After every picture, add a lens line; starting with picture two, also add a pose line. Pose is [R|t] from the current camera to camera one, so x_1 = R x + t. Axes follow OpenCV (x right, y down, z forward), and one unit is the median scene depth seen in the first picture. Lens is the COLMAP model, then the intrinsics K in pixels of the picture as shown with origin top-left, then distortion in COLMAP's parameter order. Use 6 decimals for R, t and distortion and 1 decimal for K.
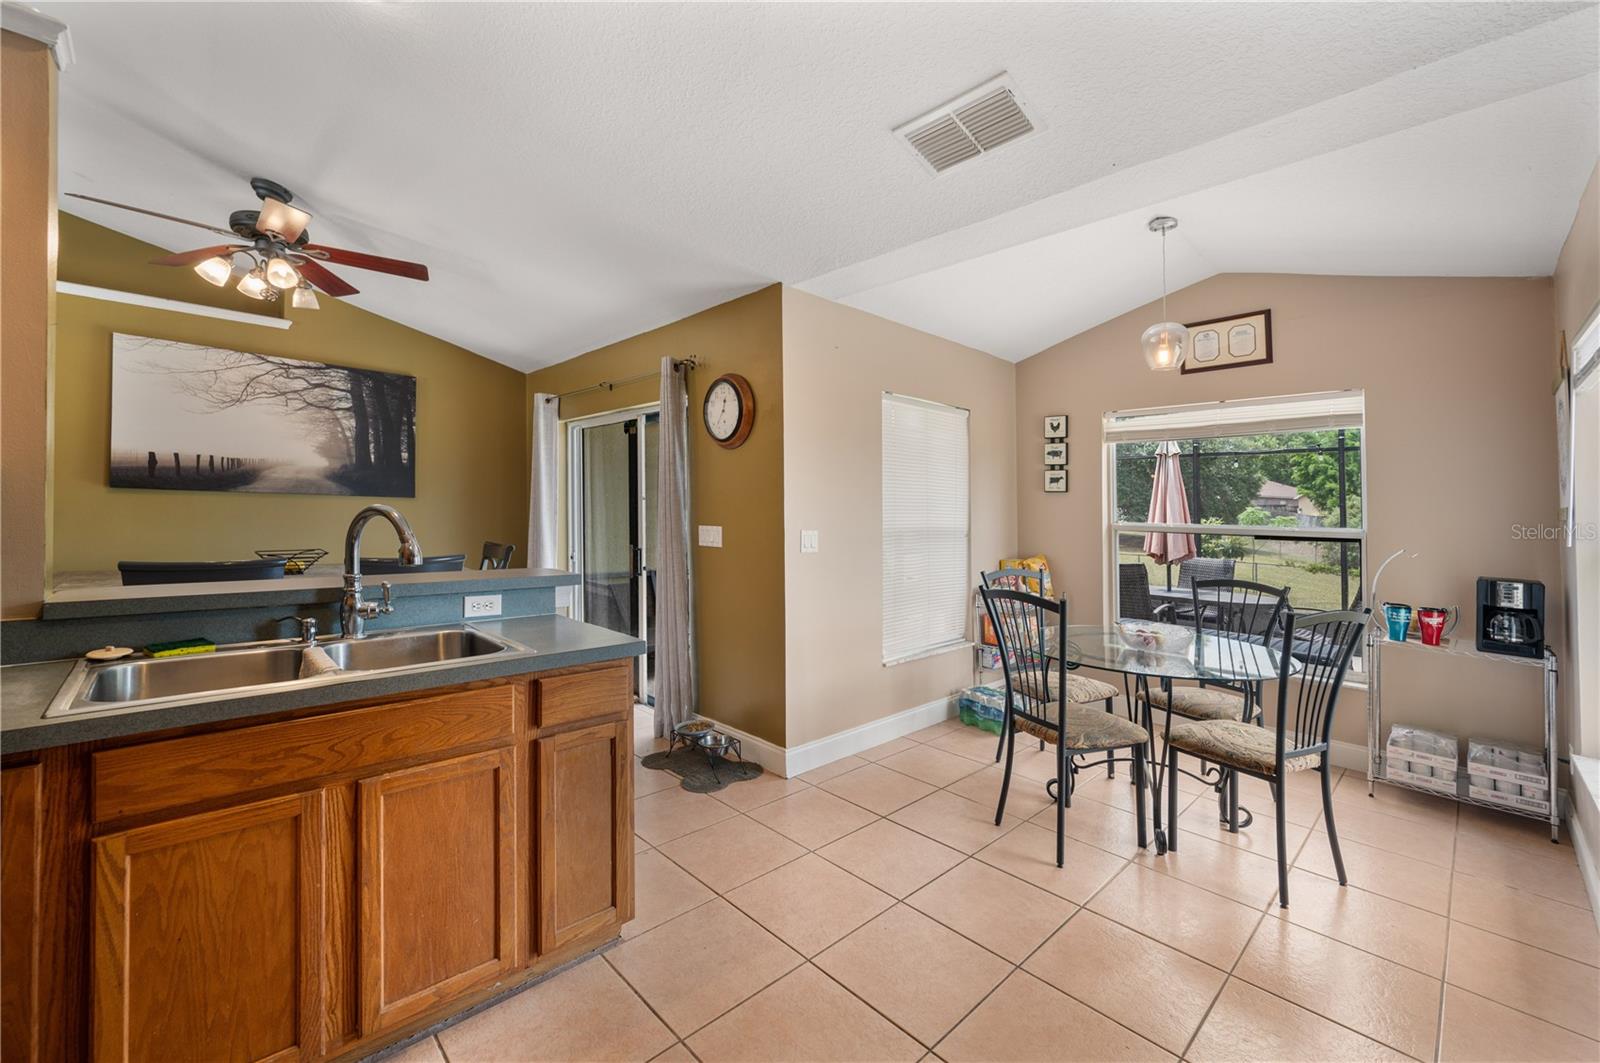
lens RADIAL K [[647.8, 0, 788.9], [0, 647.8, 495.5], [0, 0, 1]] dist [0.001864, 0.000201]
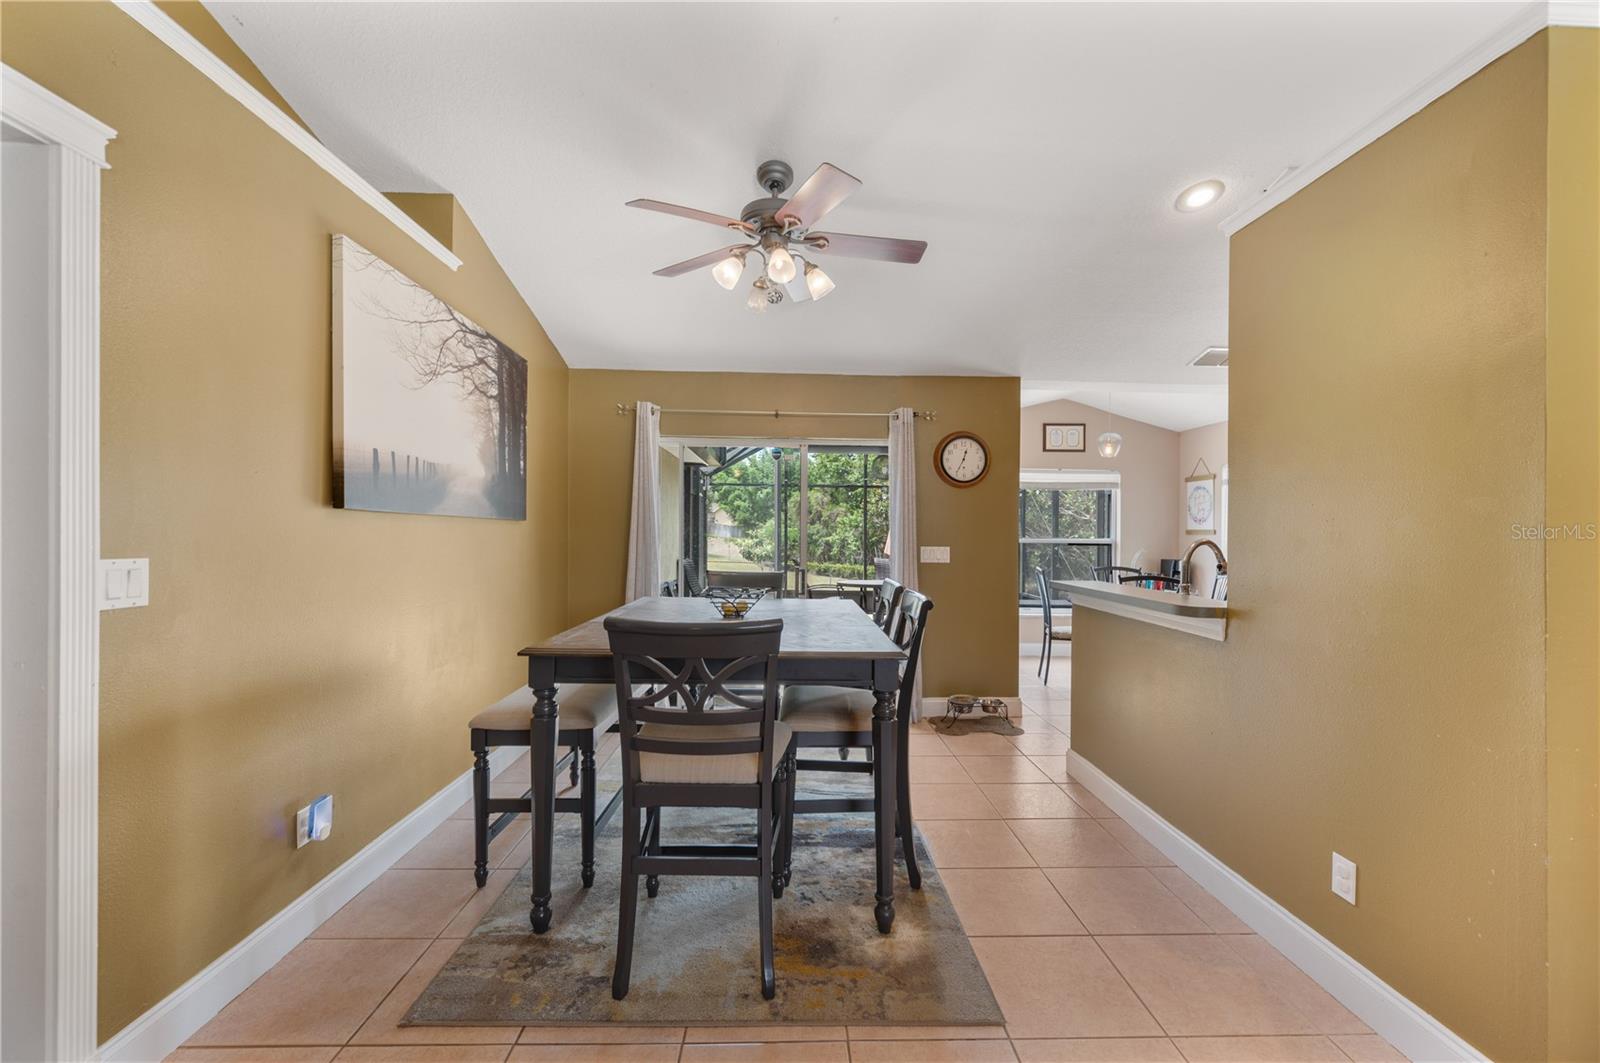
lens RADIAL K [[647.8, 0, 790.7], [0, 647.8, 519.9], [0, 0, 1]] dist [0.001864, 0.000201]
pose [[0.682790, 0.002150, 0.730611, -1.140203], [-0.019748, 0.999685, 0.015514, -0.017876], [-0.730348, -0.025021, 0.682617, 0.309543]]
